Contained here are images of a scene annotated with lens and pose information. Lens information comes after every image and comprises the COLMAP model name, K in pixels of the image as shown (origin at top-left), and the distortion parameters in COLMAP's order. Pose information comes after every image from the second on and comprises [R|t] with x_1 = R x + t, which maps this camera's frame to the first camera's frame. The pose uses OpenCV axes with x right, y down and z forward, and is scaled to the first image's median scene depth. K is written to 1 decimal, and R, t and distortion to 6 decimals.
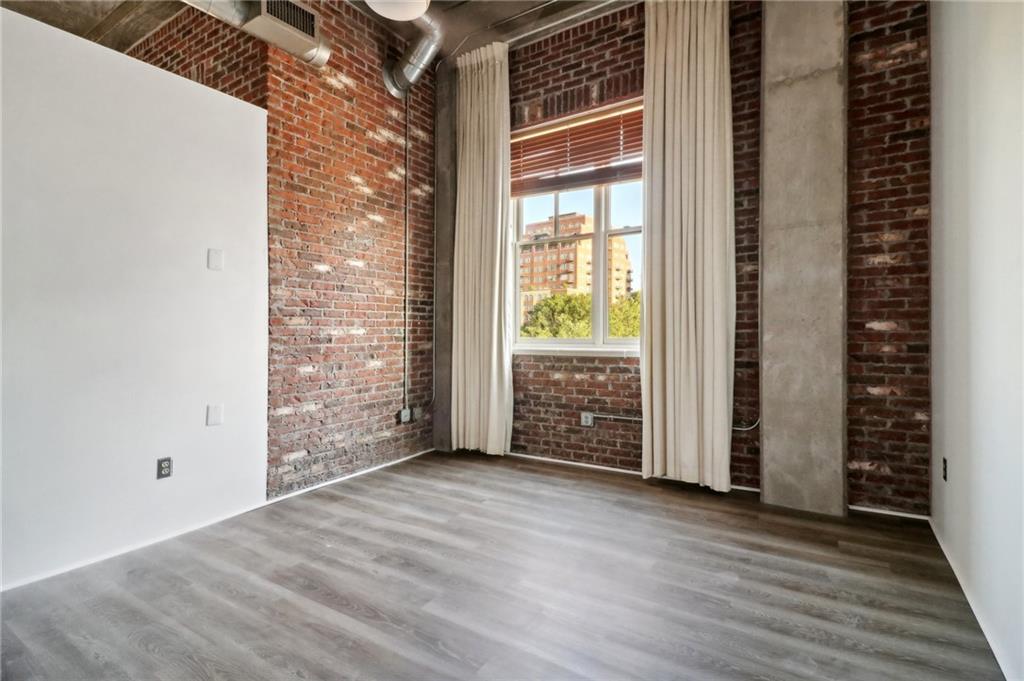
lens RADIAL K [[482.0, 0, 515.1], [0, 482.0, 334.0], [0, 0, 1]] dist [0.004483, -0.002754]
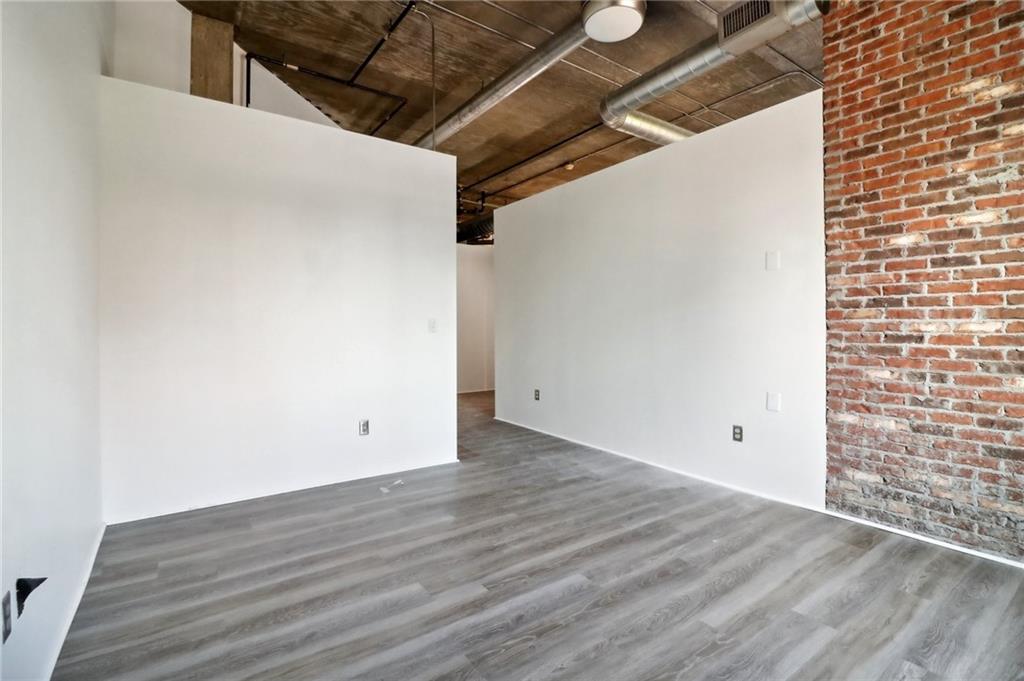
lens RADIAL K [[482.0, 0, 528.3], [0, 482.0, 325.0], [0, 0, 1]] dist [0.004483, -0.002754]
pose [[-0.361615, 0.001272, -0.932327, 0.543524], [-0.006544, 0.999971, 0.003903, -0.006759], [0.932305, 0.007512, -0.361596, 0.790034]]
